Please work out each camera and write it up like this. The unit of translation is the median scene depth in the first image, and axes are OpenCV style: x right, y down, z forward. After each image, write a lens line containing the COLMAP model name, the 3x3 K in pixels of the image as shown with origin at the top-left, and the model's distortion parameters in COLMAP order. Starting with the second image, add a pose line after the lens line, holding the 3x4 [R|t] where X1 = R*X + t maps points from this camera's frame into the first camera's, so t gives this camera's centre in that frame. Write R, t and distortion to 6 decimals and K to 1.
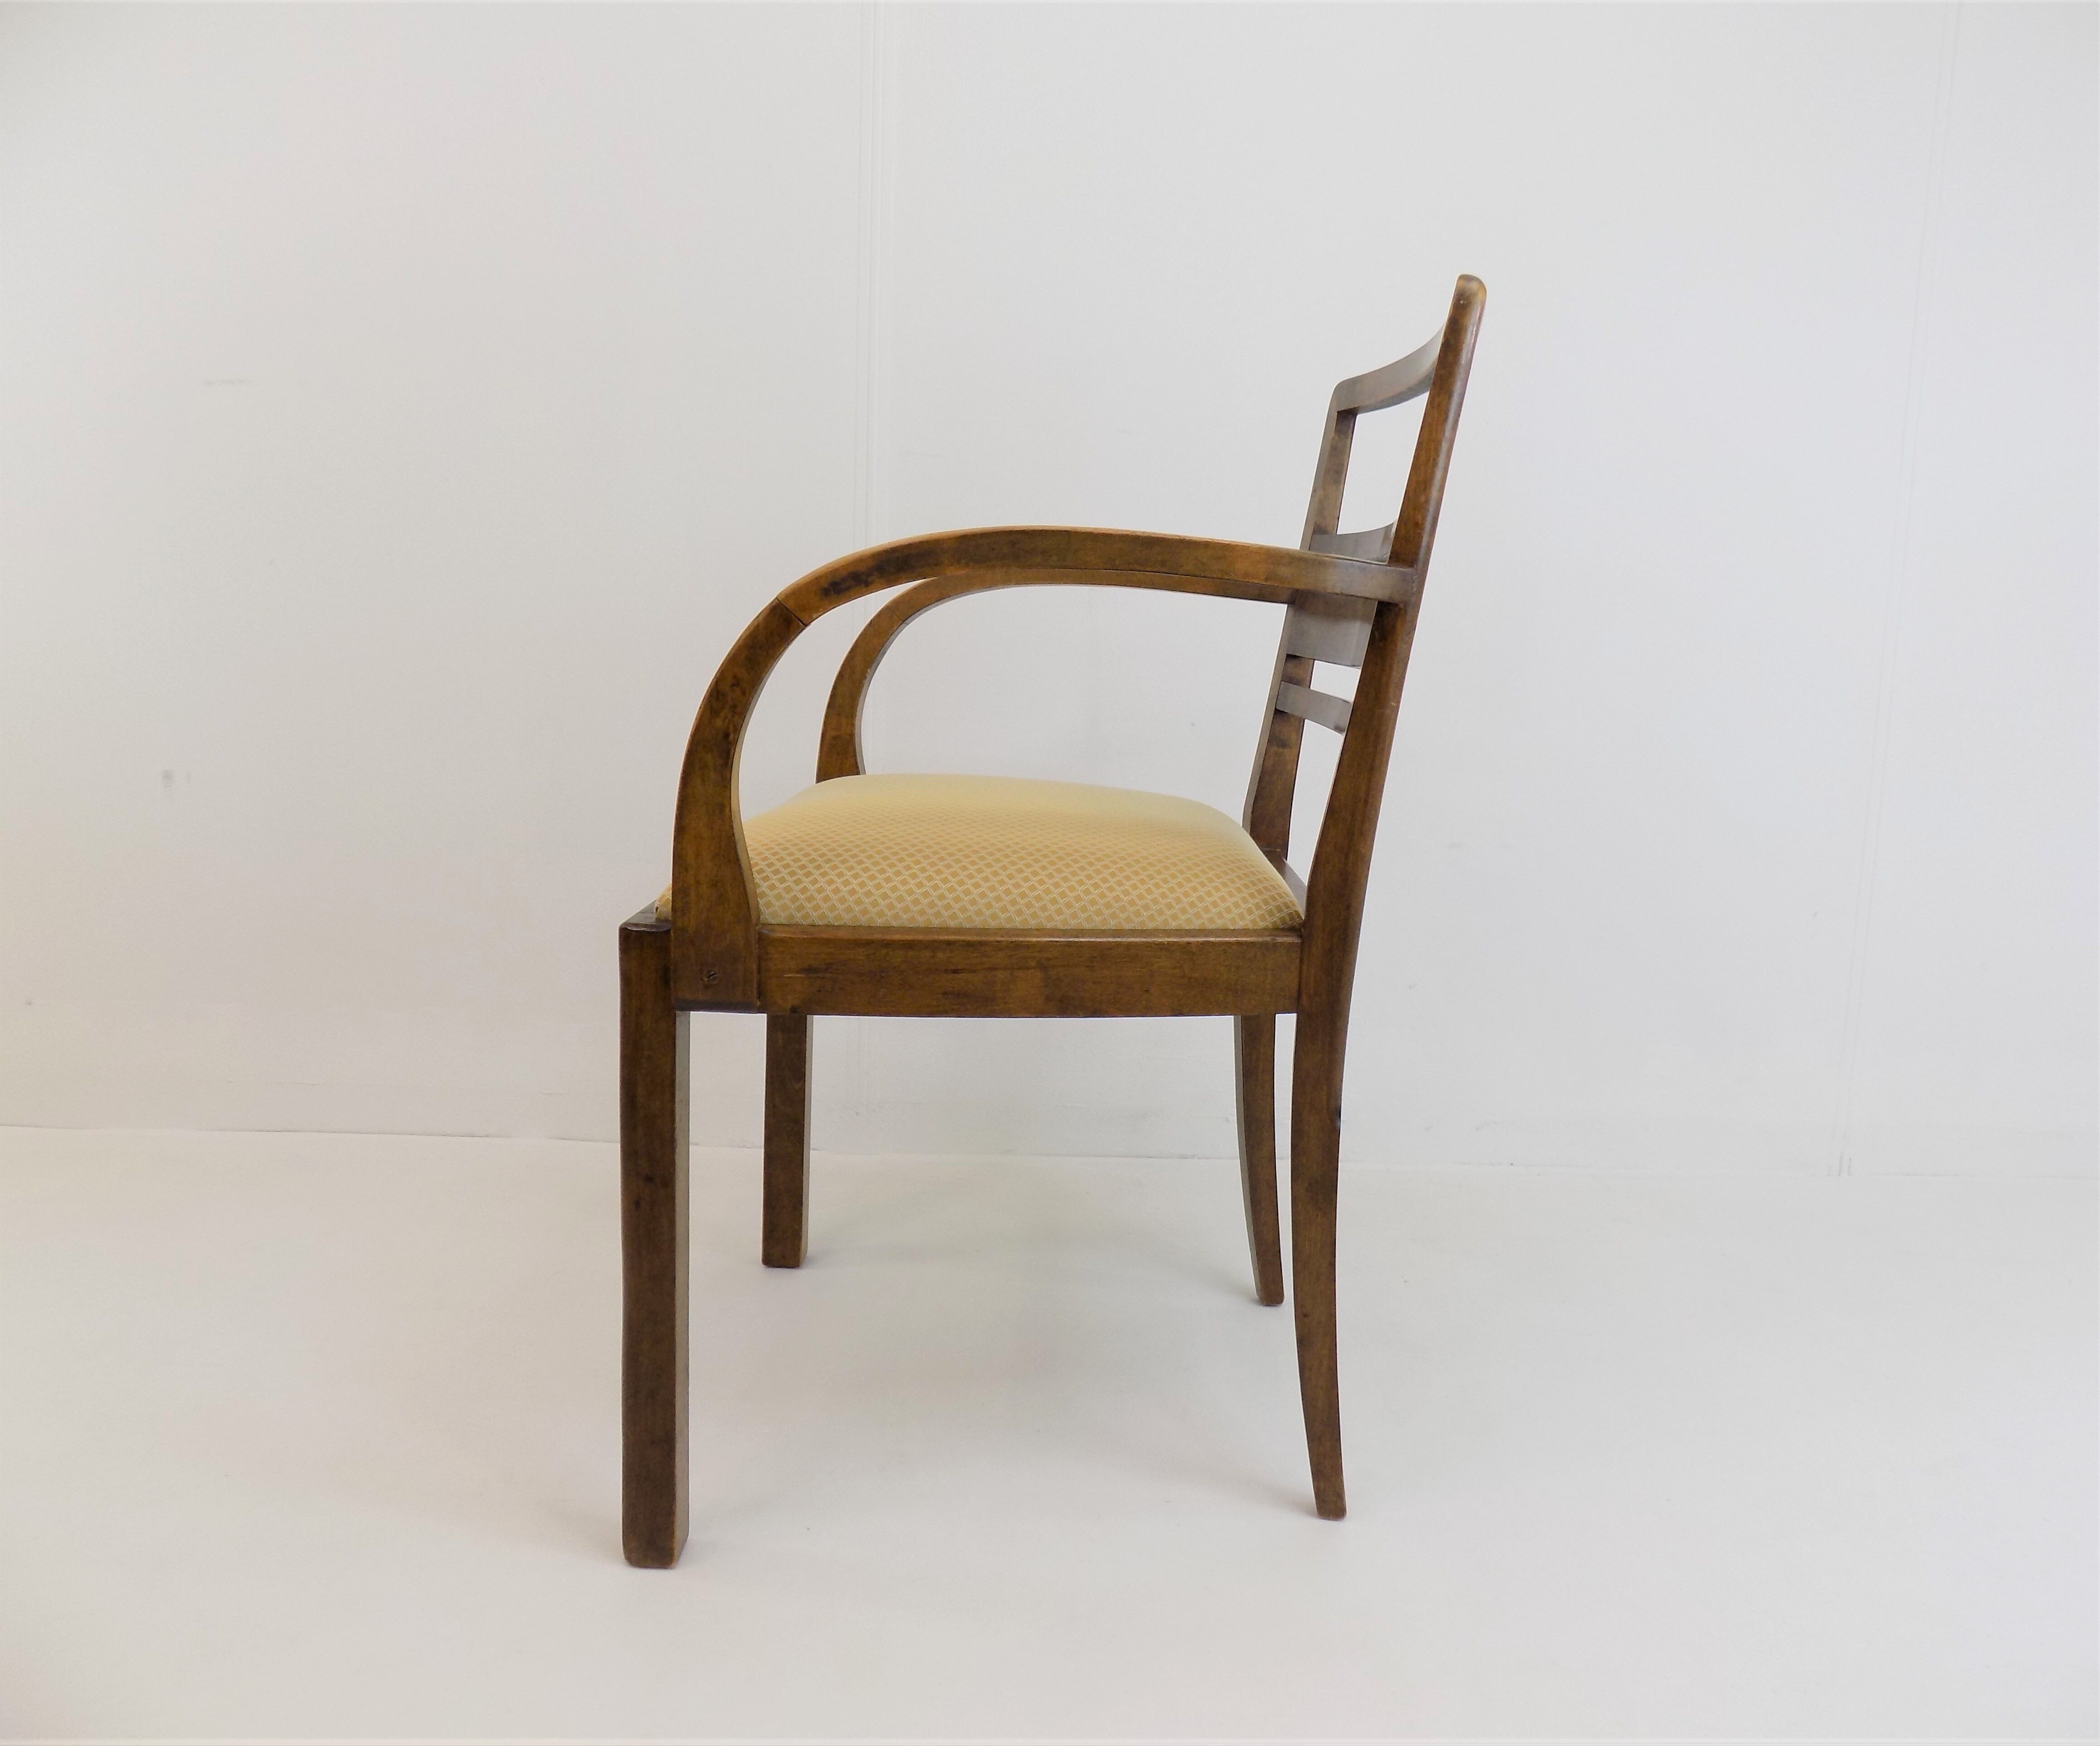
lens RADIAL K [[1532.7, 0, 1097.6], [0, 1532.7, 854.4], [0, 0, 1]] dist [-0.075465, 0.002093]
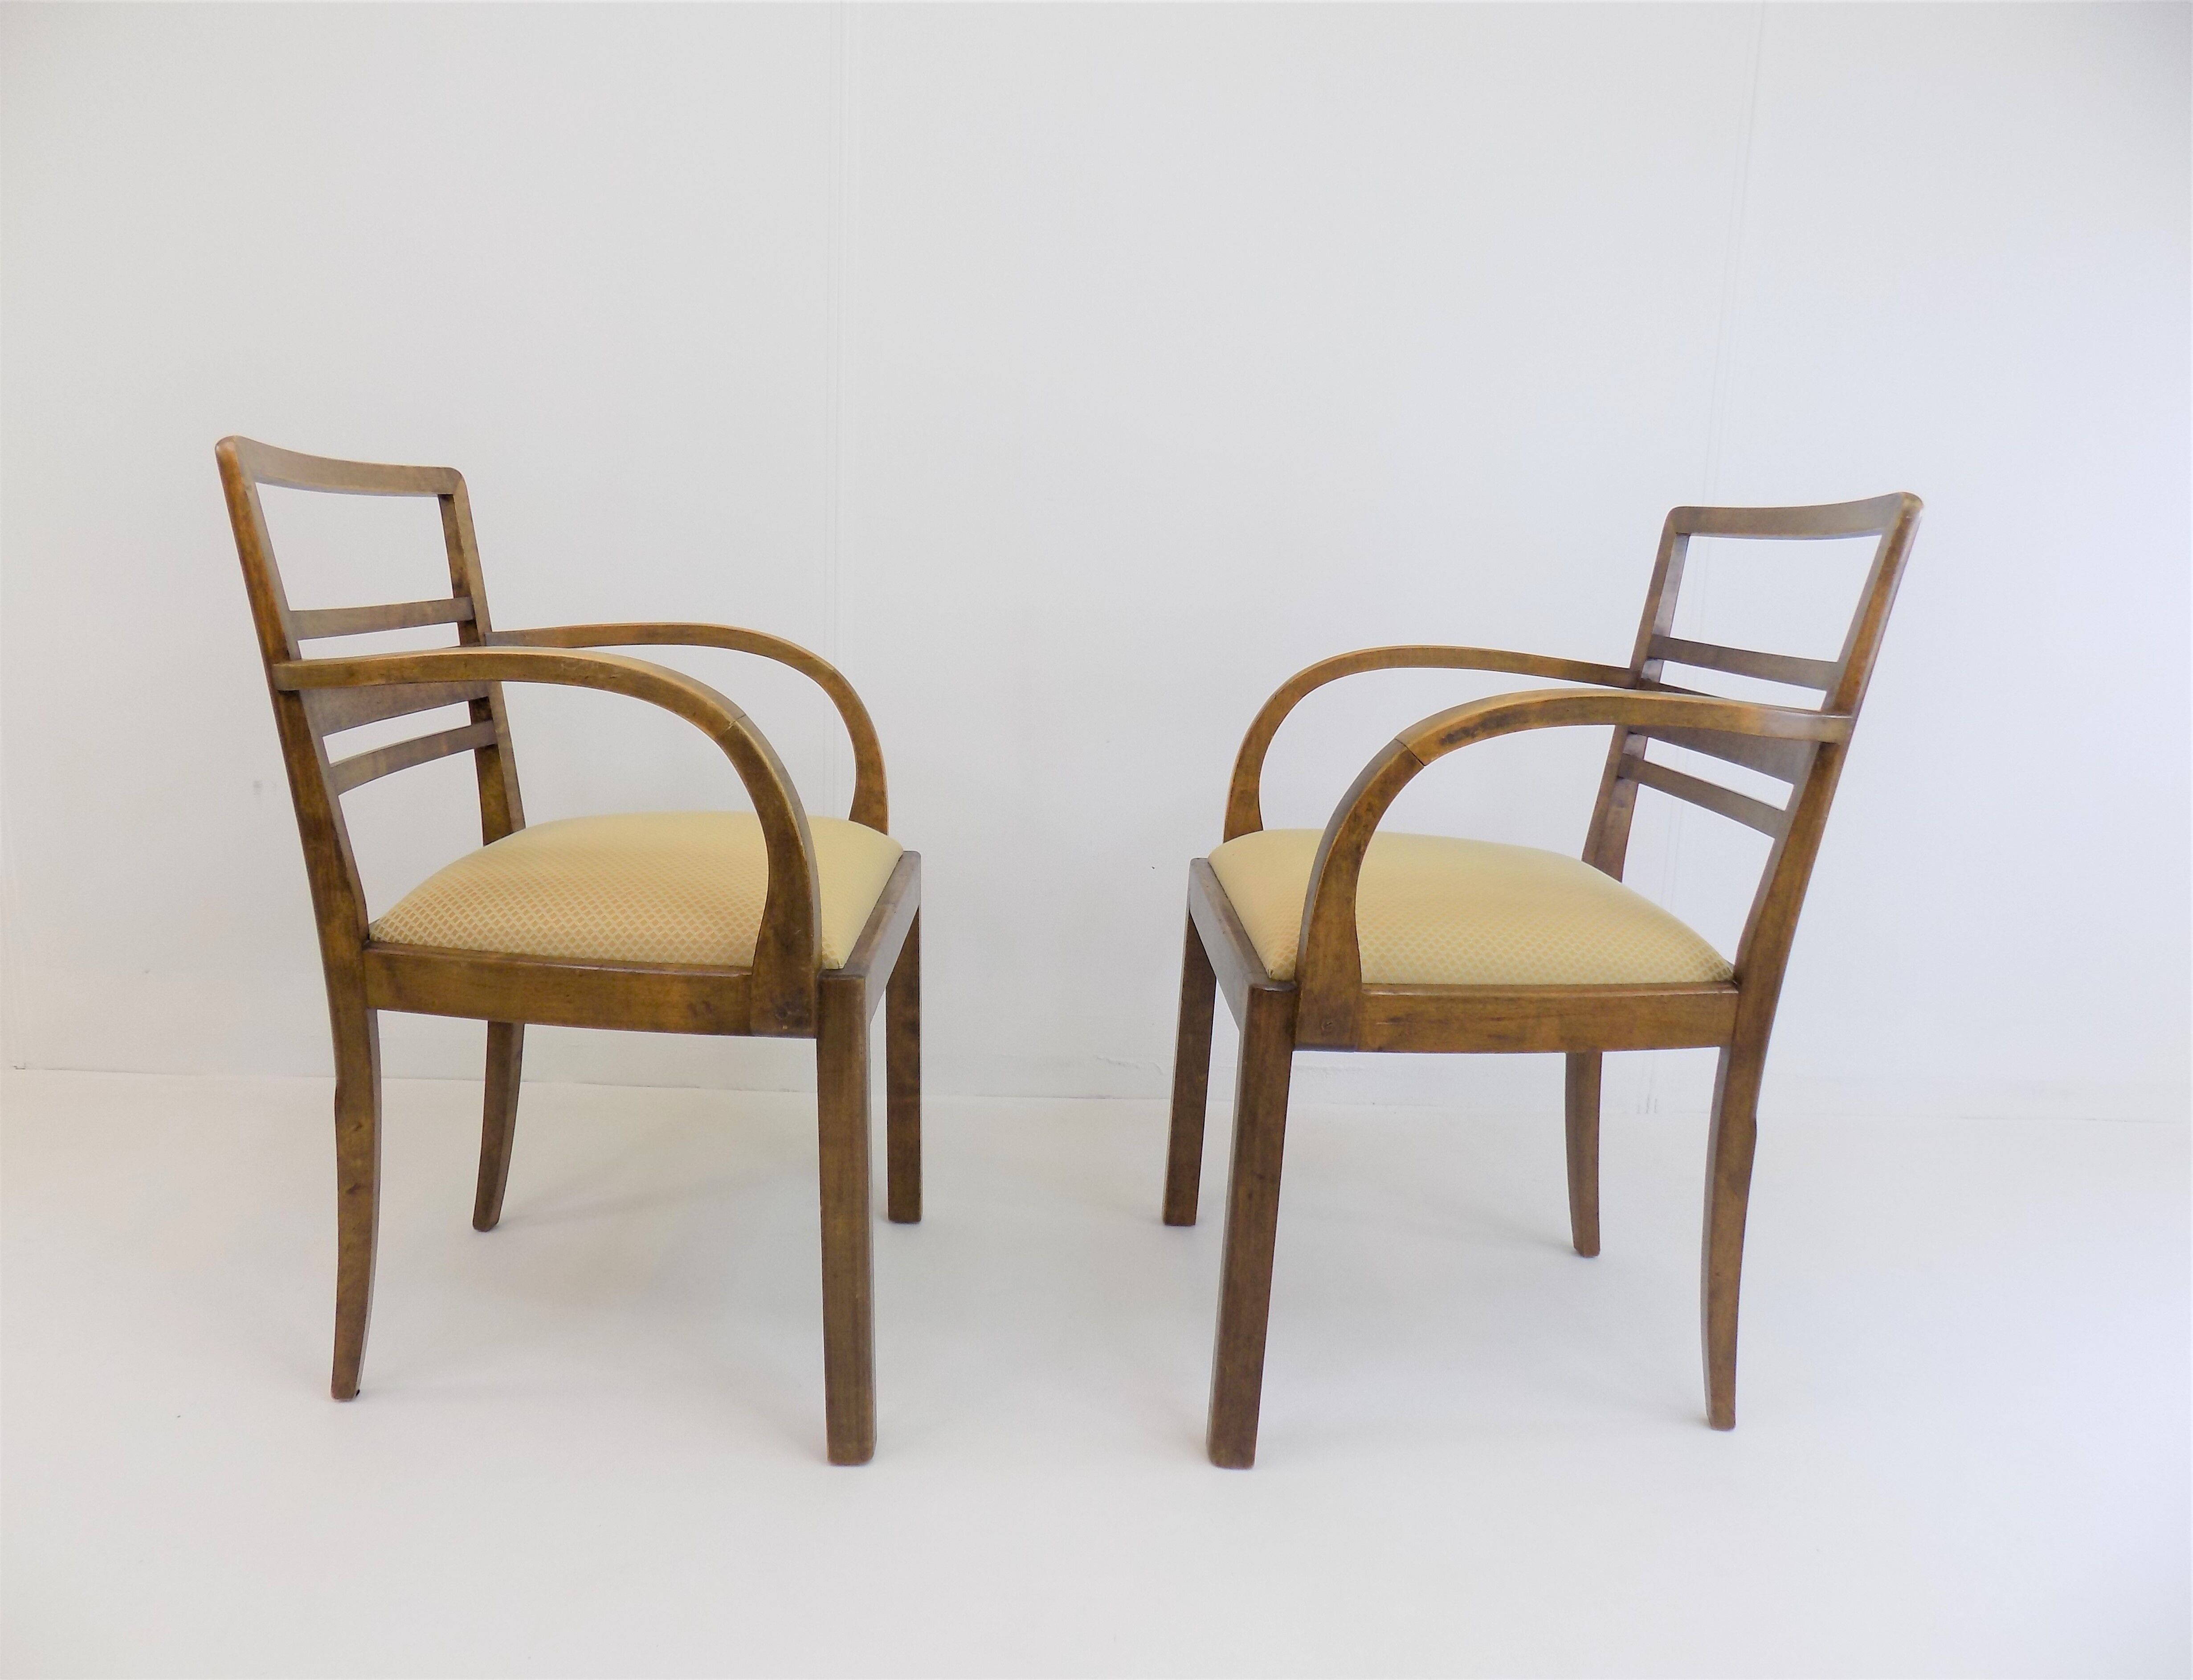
lens RADIAL K [[1496.9, 0, 1063.0], [0, 1496.9, 841.7], [0, 0, 1]] dist [-0.052975, 0.002849]
pose [[0.999977, 0.006632, -0.001137, -0.463167], [-0.006582, 0.999218, 0.038983, -0.122656], [0.001395, -0.038975, 0.999239, -0.270956]]
